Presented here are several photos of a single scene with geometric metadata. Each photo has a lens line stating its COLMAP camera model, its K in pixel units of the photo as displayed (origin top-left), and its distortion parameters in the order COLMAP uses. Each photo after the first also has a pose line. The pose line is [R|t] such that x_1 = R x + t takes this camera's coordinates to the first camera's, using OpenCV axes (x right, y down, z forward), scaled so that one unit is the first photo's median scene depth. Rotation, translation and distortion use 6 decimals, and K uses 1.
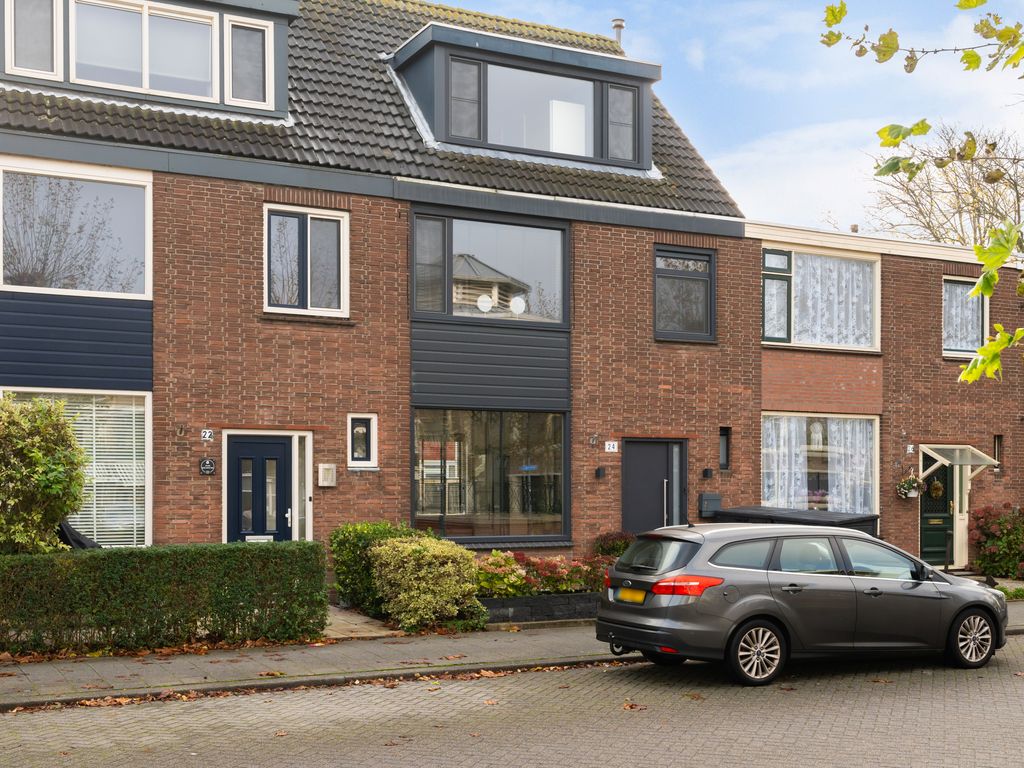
lens RADIAL K [[1279.8, 0, 512.0], [0, 1279.8, 384.0], [0, 0, 1]] dist [-0.001125, 0.003516]
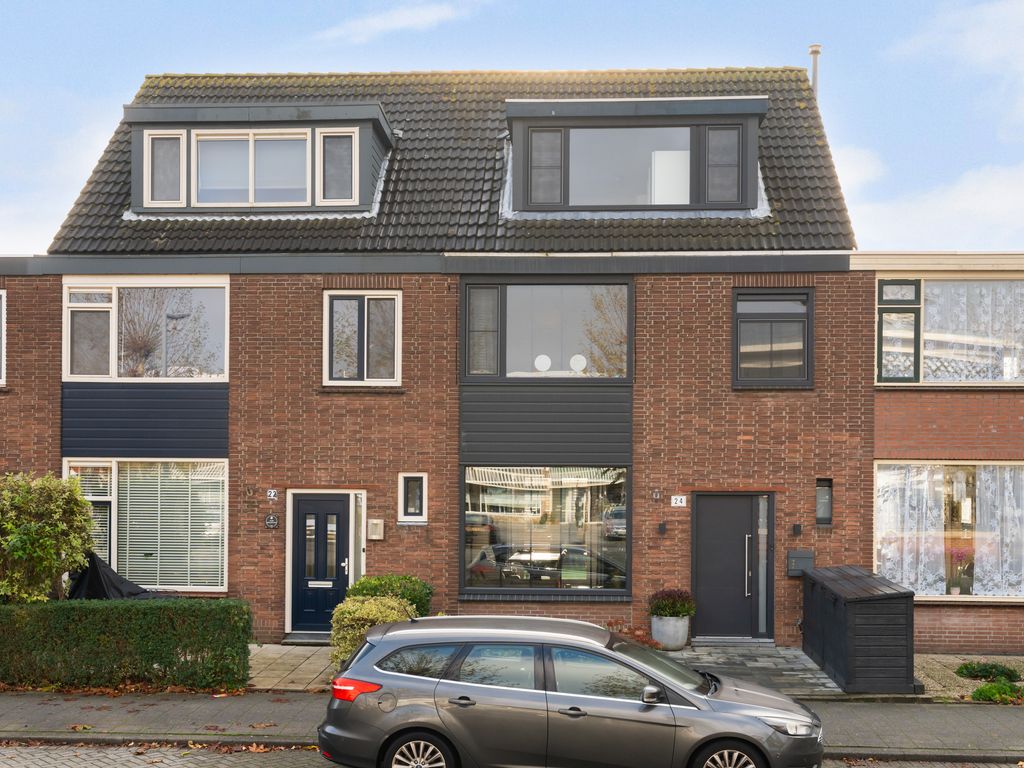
lens RADIAL K [[1116.4, 0, 512.0], [0, 1116.4, 384.0], [0, 0, 1]] dist [-0.004544, 0.005199]
pose [[0.857464, -0.036958, -0.513214, 0.443637], [0.036713, 0.999269, -0.010621, -0.039164], [0.513232, -0.009735, 0.858195, 0.217889]]
